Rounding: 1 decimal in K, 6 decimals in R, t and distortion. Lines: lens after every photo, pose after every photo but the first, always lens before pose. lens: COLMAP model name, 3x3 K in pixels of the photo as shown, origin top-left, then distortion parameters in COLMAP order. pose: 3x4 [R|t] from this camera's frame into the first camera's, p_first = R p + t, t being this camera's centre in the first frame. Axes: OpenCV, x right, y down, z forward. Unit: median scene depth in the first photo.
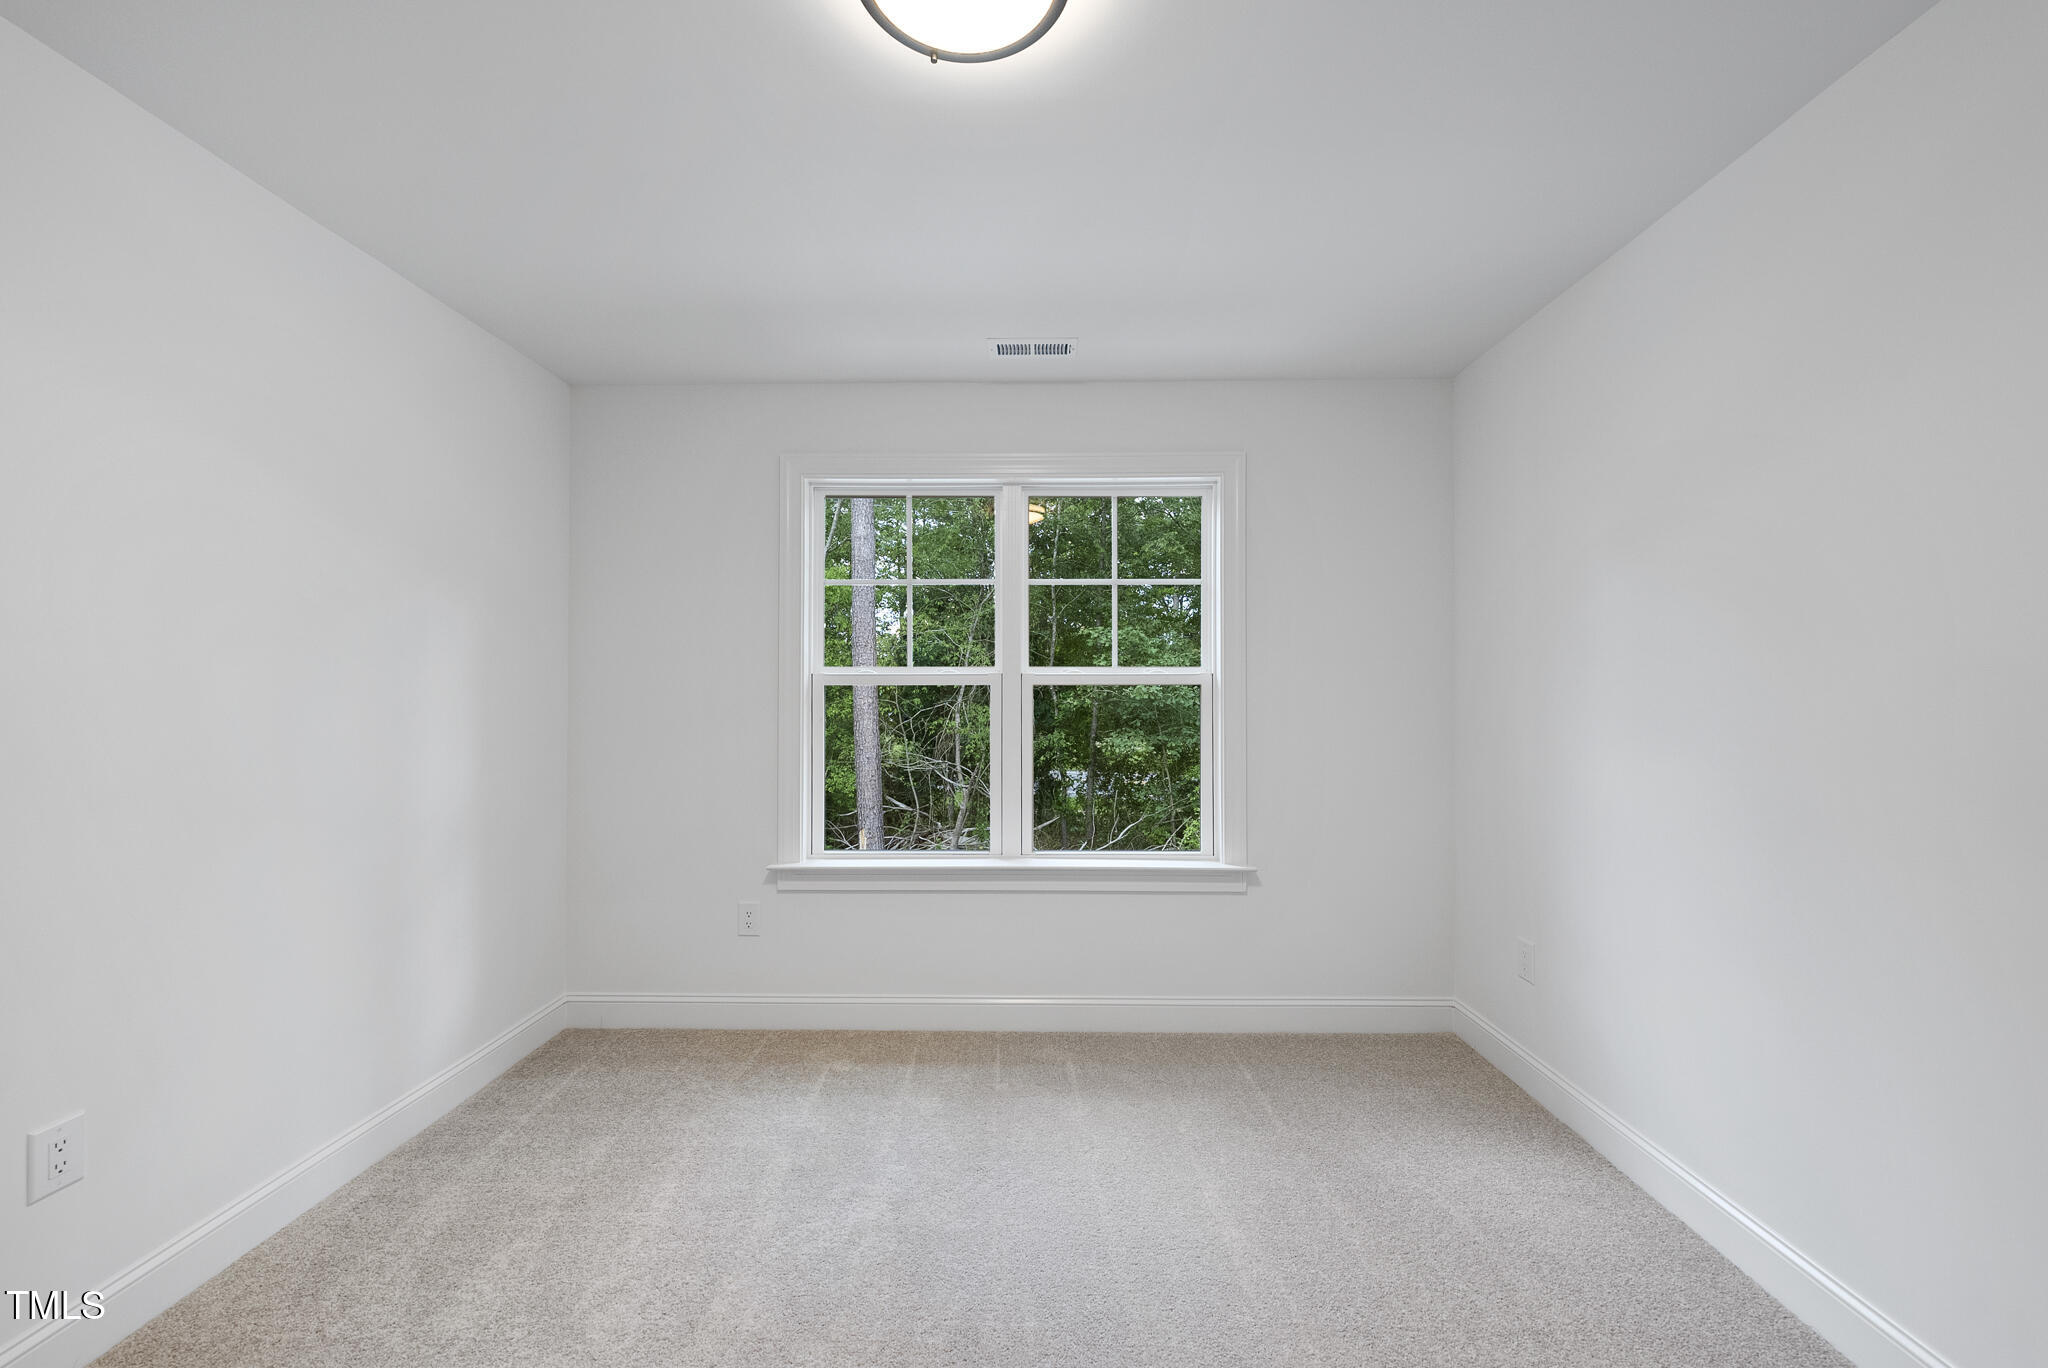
lens RADIAL K [[807.0, 0, 1038.0], [0, 807.0, 675.7], [0, 0, 1]] dist [0.001708, -0.000167]
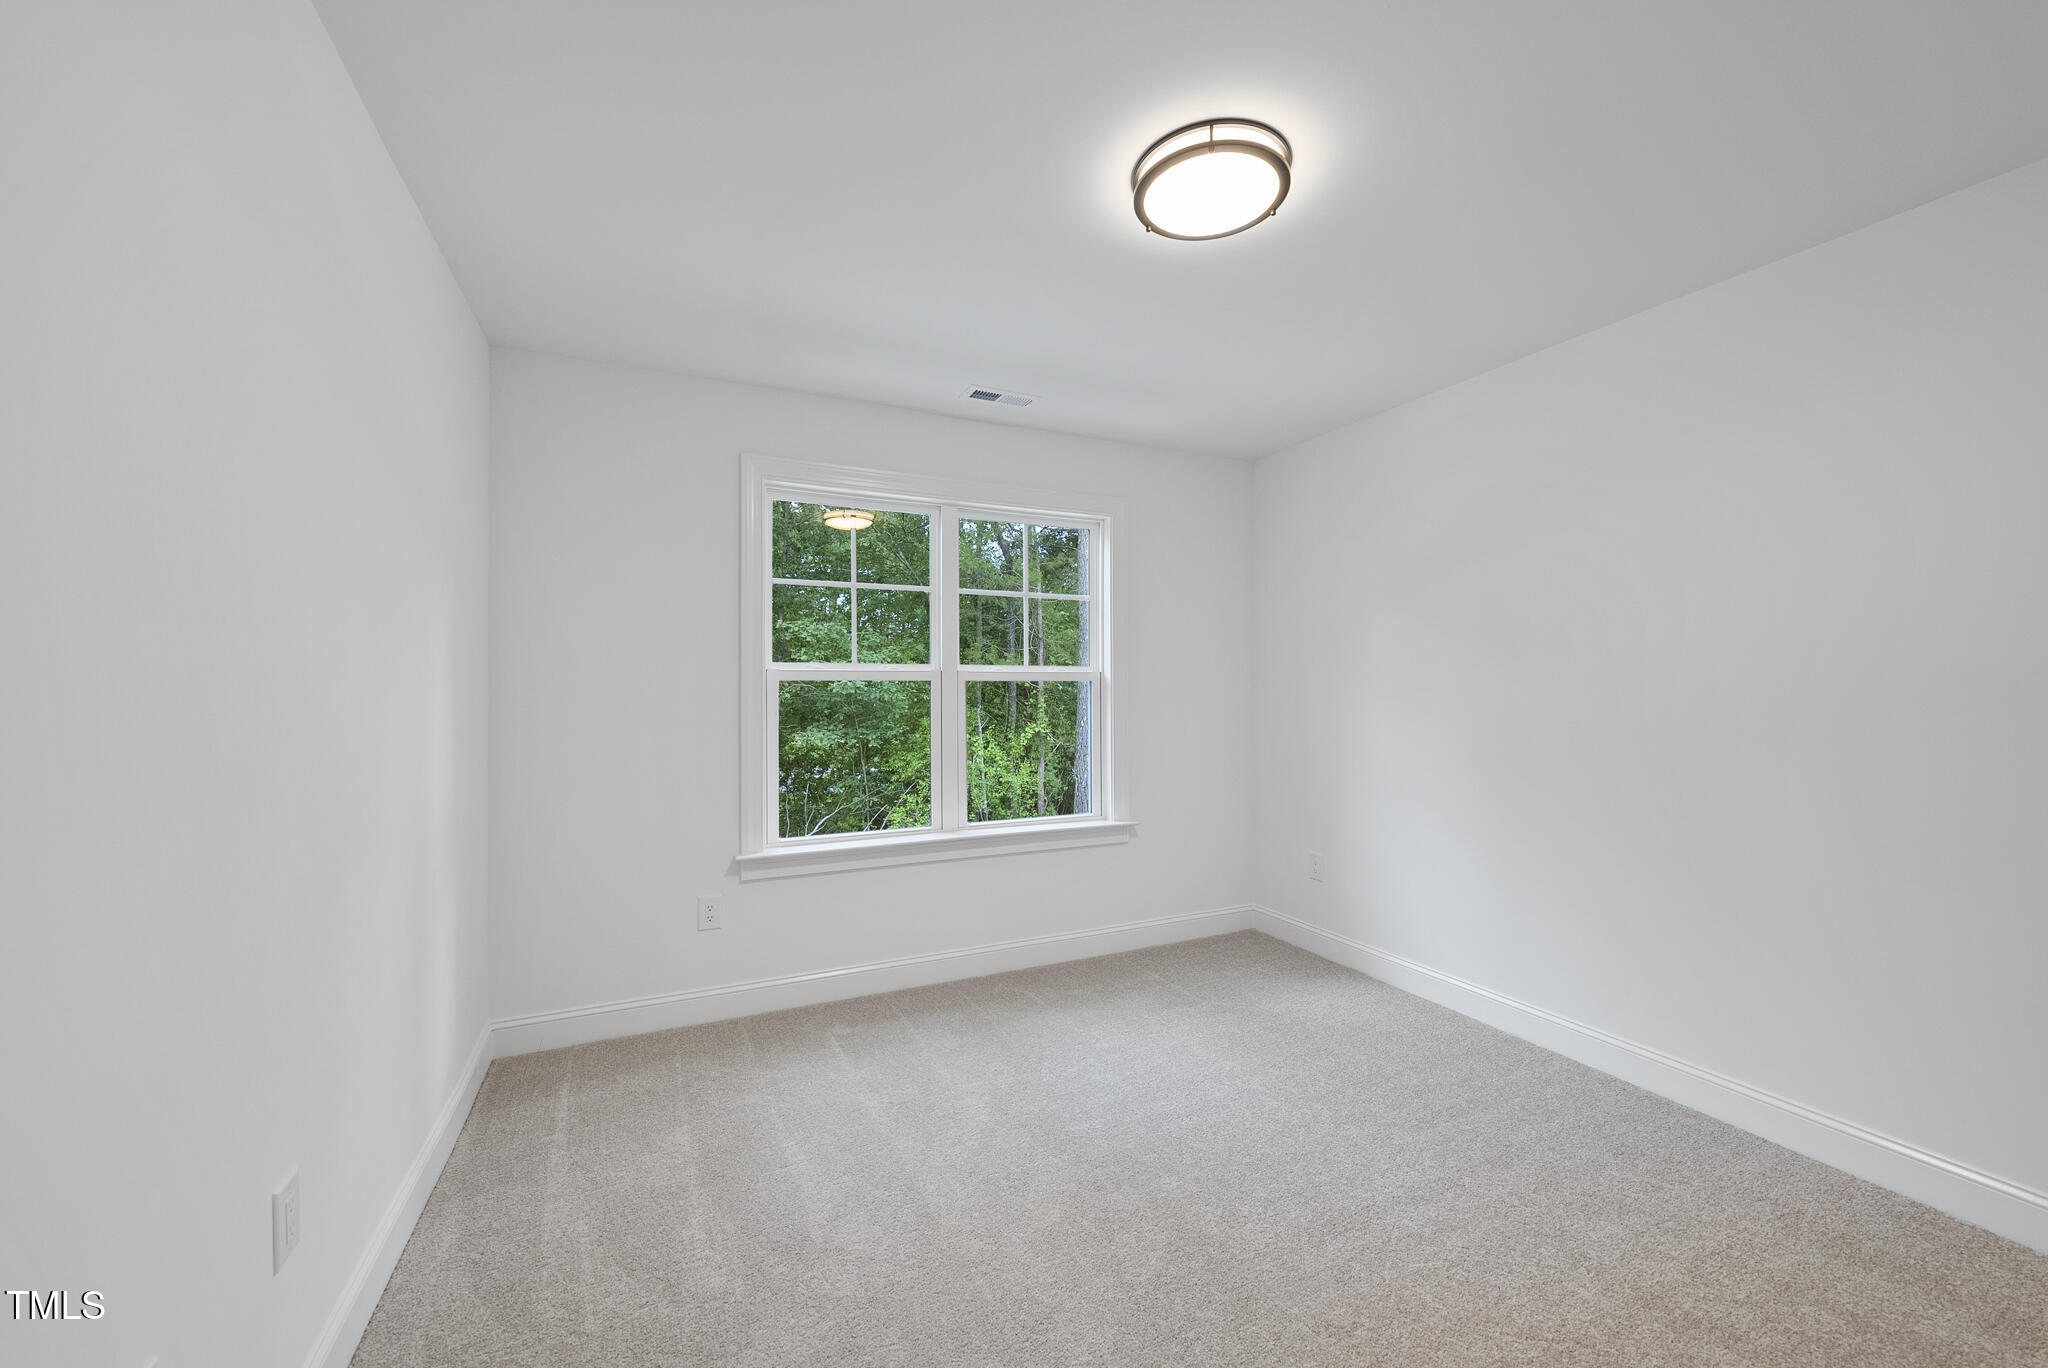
lens RADIAL K [[807.0, 0, 1018.0], [0, 807.0, 671.1], [0, 0, 1]] dist [0.001708, -0.000167]
pose [[0.894305, 0.007876, 0.447388, -0.460368], [-0.008032, 0.999967, -0.001549, -0.000913], [-0.447385, -0.002208, 0.894339, -0.068455]]
